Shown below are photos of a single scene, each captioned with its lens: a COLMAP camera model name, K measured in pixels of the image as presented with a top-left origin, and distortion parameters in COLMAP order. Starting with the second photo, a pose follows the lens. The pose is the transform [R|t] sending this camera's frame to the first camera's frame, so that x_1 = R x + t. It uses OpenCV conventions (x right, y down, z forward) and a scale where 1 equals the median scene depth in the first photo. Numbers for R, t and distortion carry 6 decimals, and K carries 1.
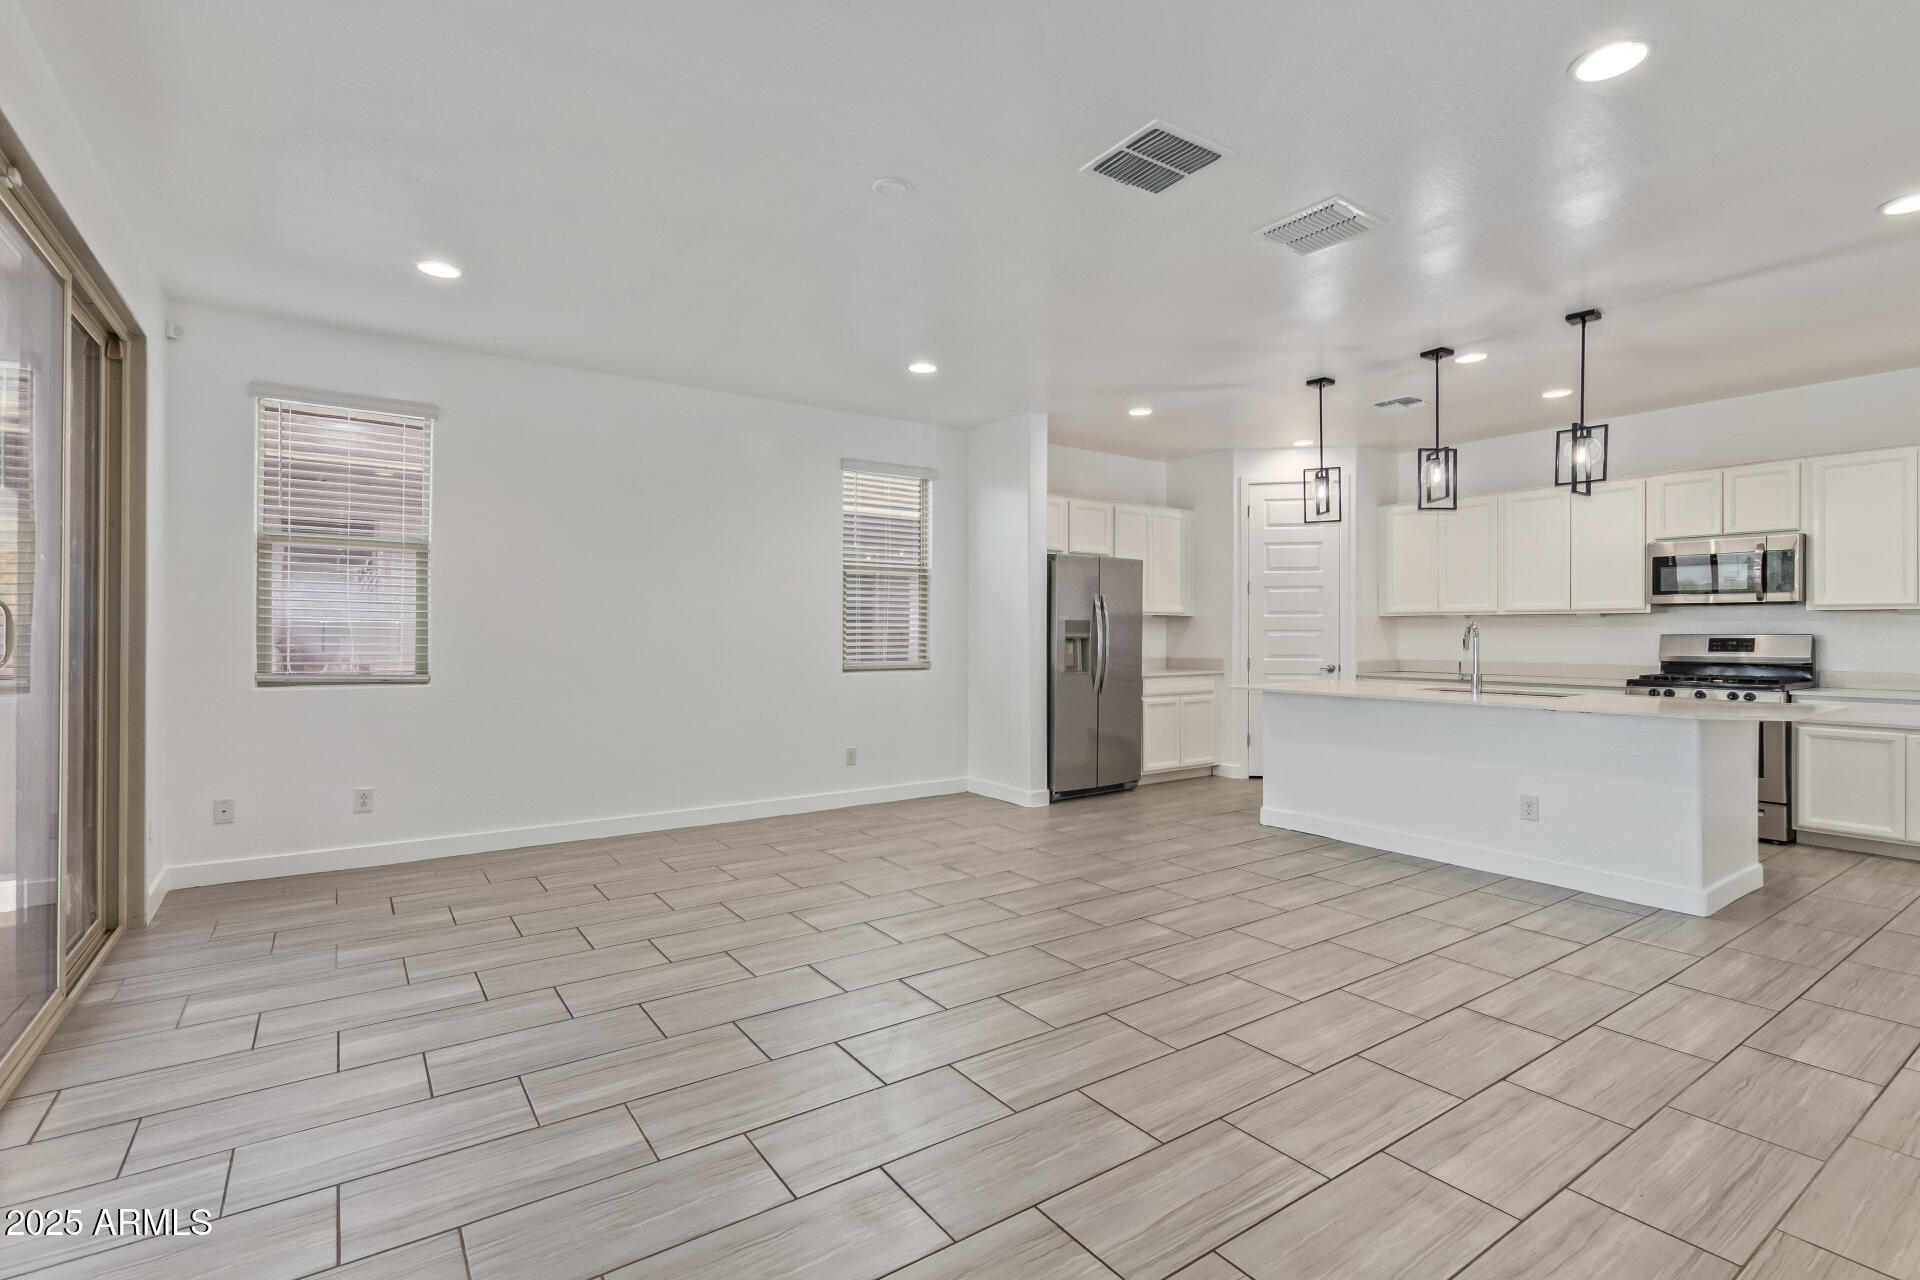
lens RADIAL K [[886.2, 0, 963.2], [0, 886.2, 627.2], [0, 0, 1]] dist [0.007317, 0.000683]
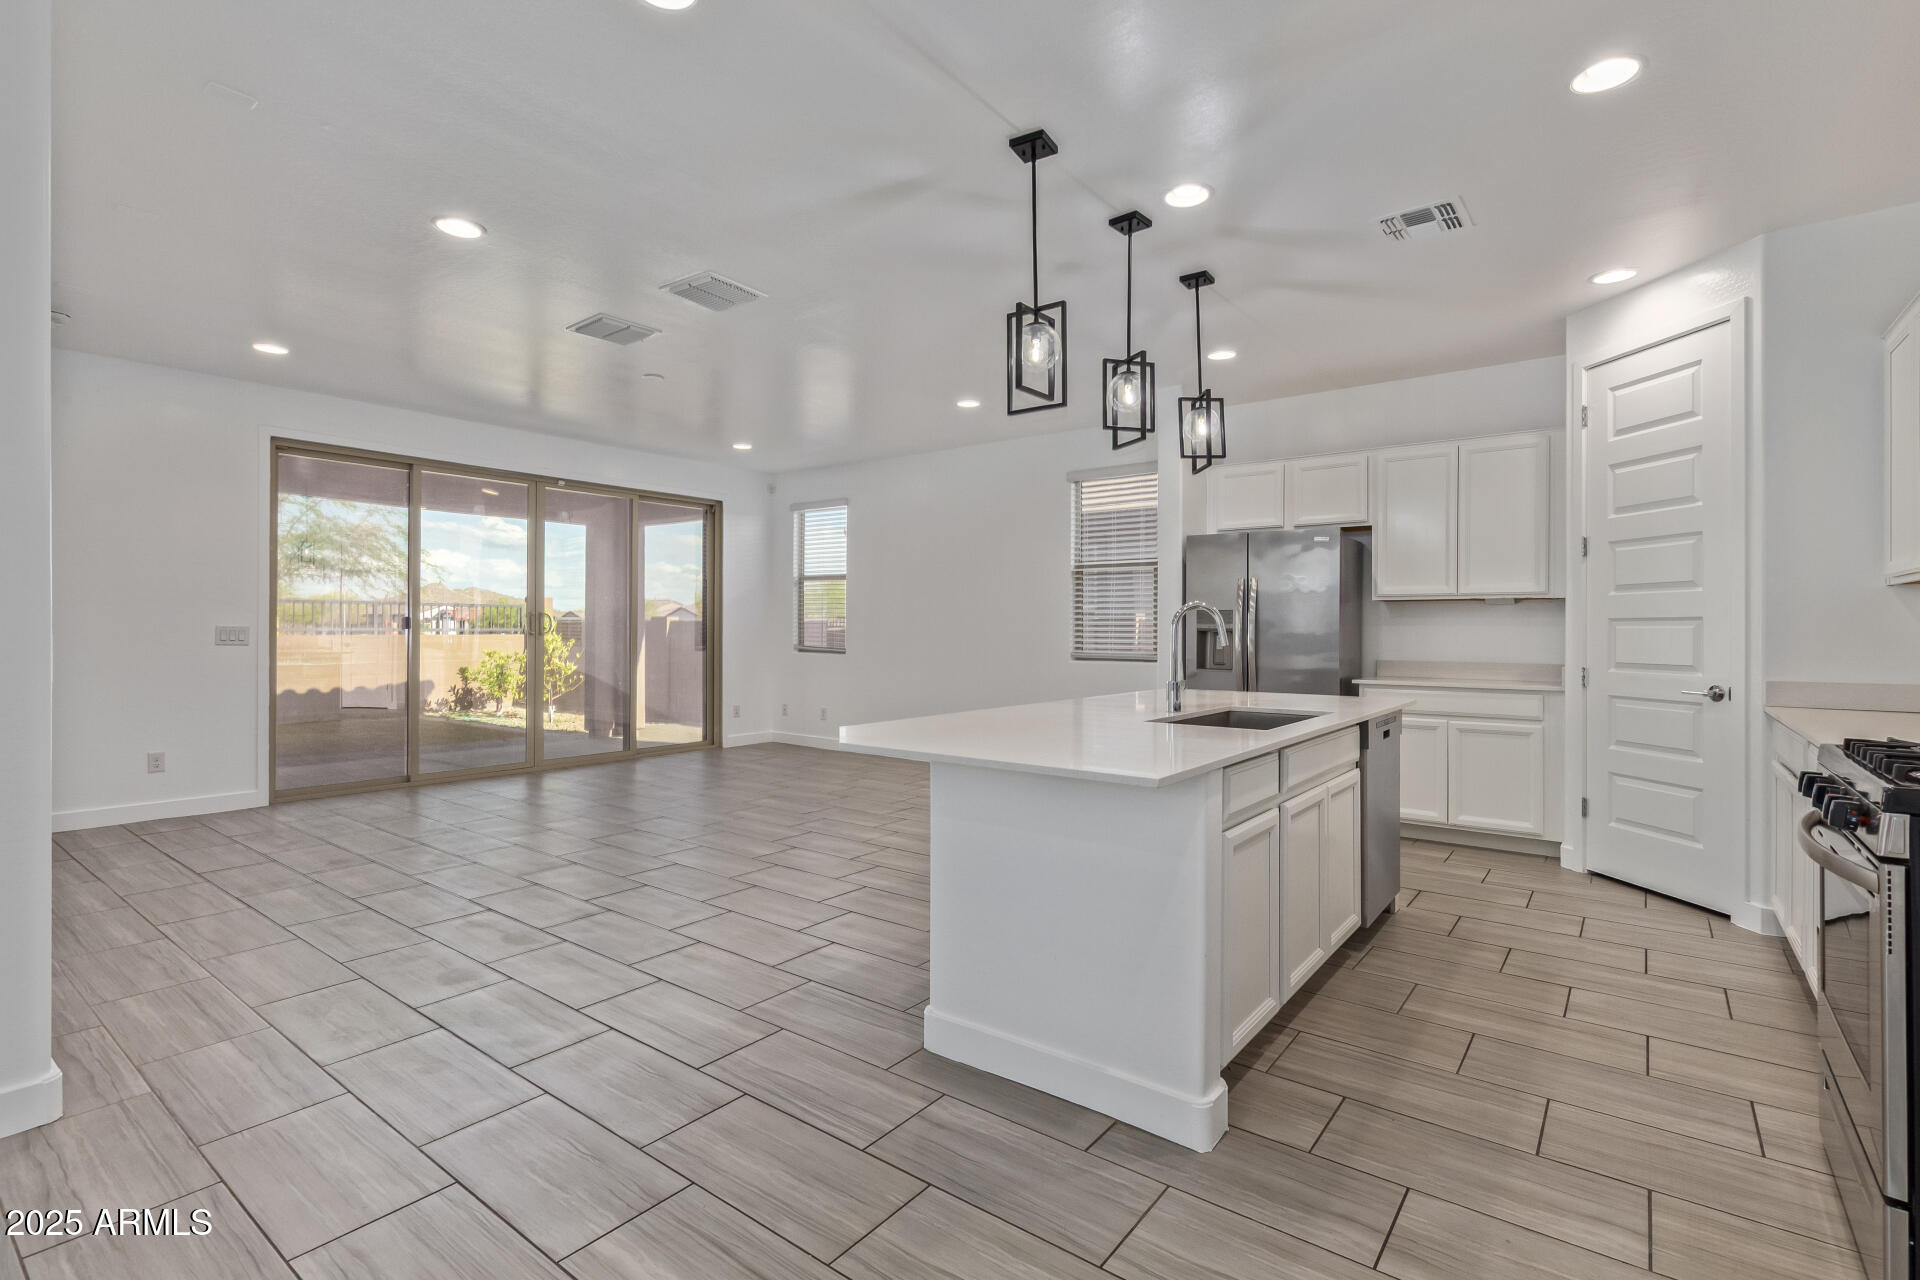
lens RADIAL K [[886.2, 0, 949.2], [0, 886.2, 630.7], [0, 0, 1]] dist [0.007317, 0.000683]
pose [[0.302160, 0.002106, -0.953255, 0.951262], [0.002460, 0.999993, 0.002989, 0.010165], [0.953254, -0.003248, 0.302153, 0.534315]]
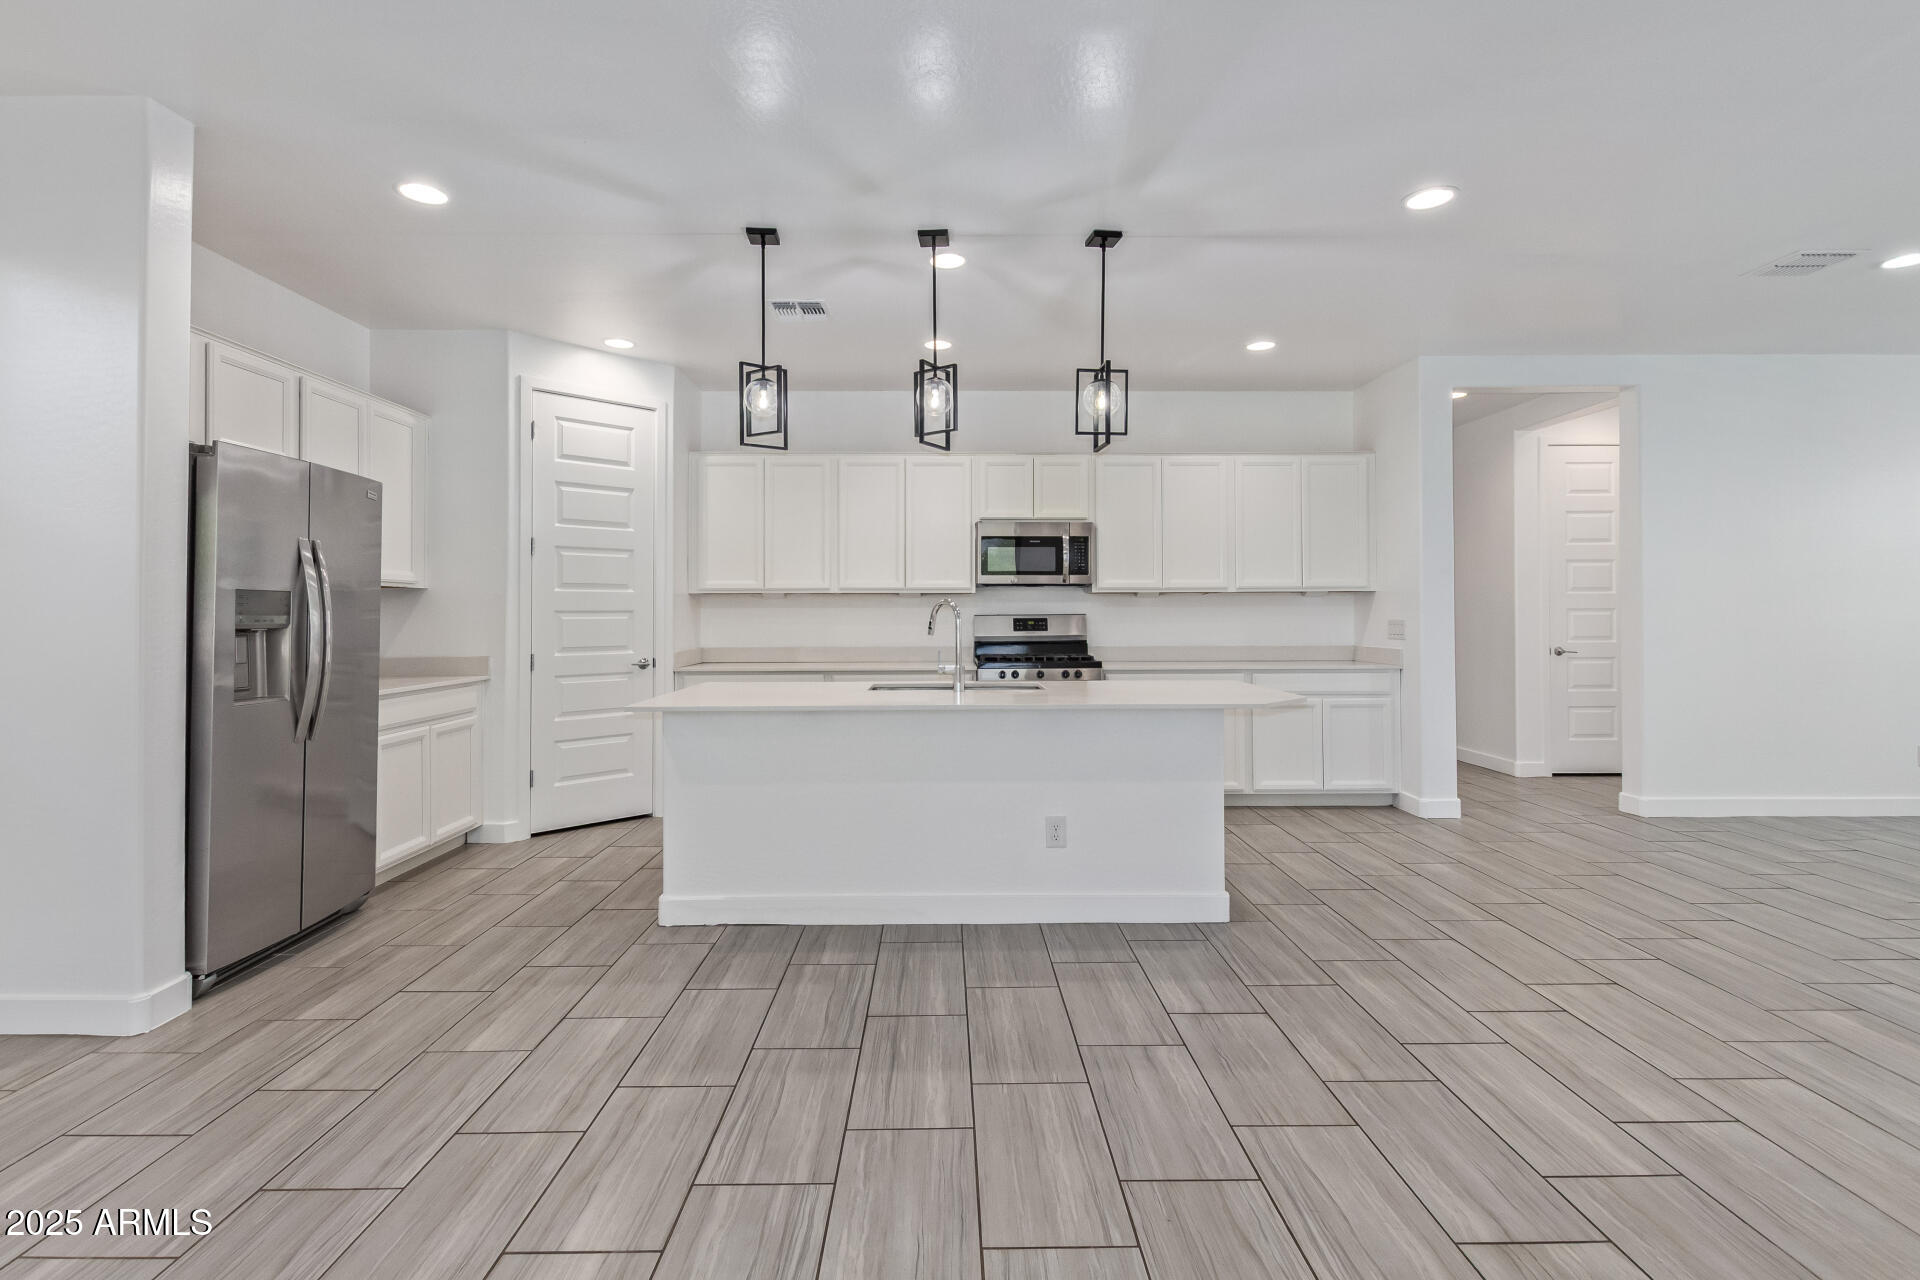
lens RADIAL K [[886.2, 0, 948.1], [0, 886.2, 616.4], [0, 0, 1]] dist [0.007317, 0.000683]
pose [[0.567997, -0.006512, 0.823005, -0.057389], [-0.001326, 0.999960, 0.008828, 0.001240], [-0.823030, -0.006105, 0.567965, 0.468033]]
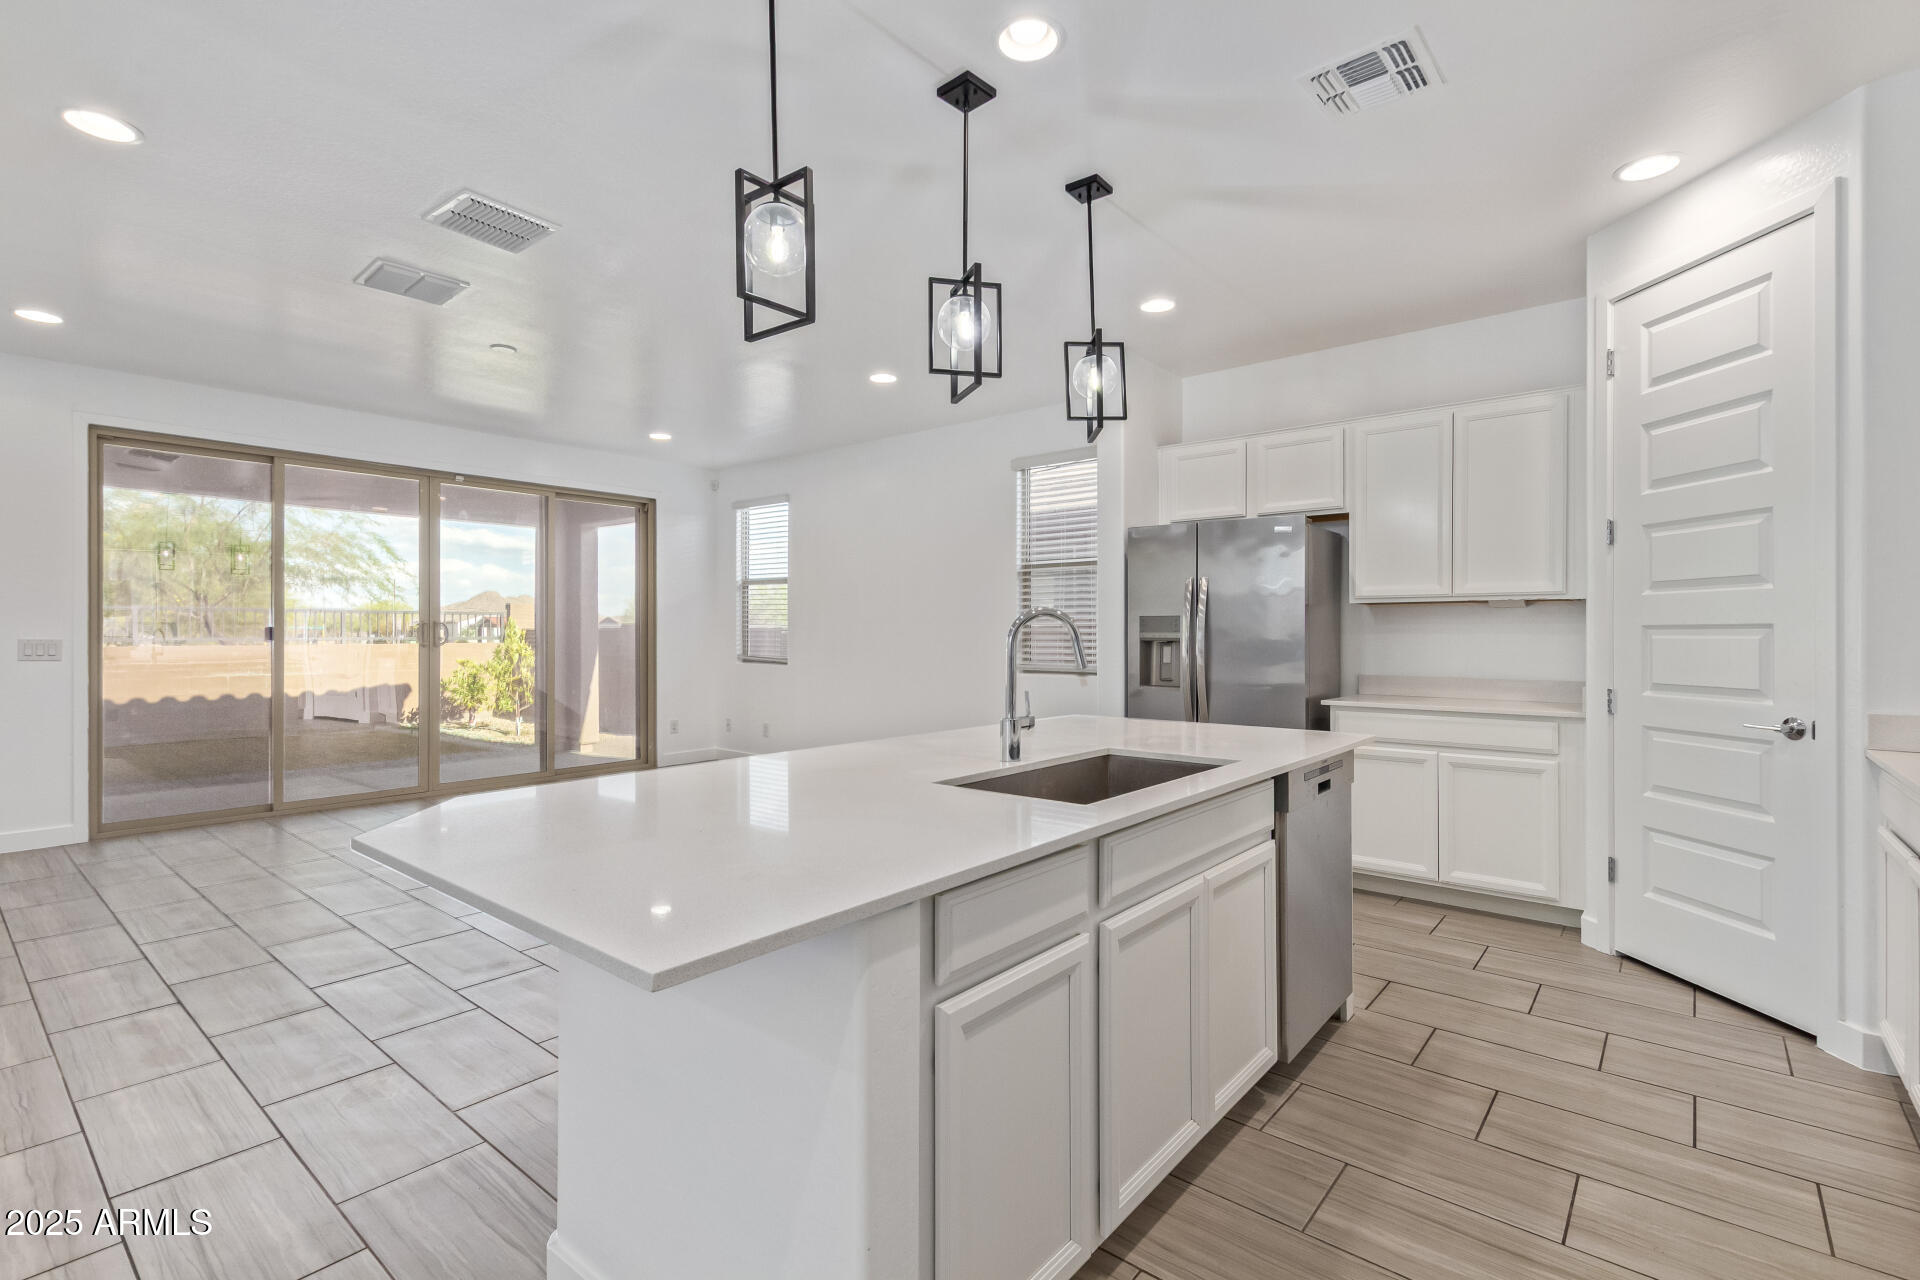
lens RADIAL K [[886.2, 0, 943.6], [0, 886.2, 636.0], [0, 0, 1]] dist [0.007317, 0.000683]
pose [[0.261794, 0.001927, -0.965122, 0.844409], [0.006485, 0.999972, 0.003756, 0.005411], [0.965102, -0.007242, 0.261774, 0.697357]]
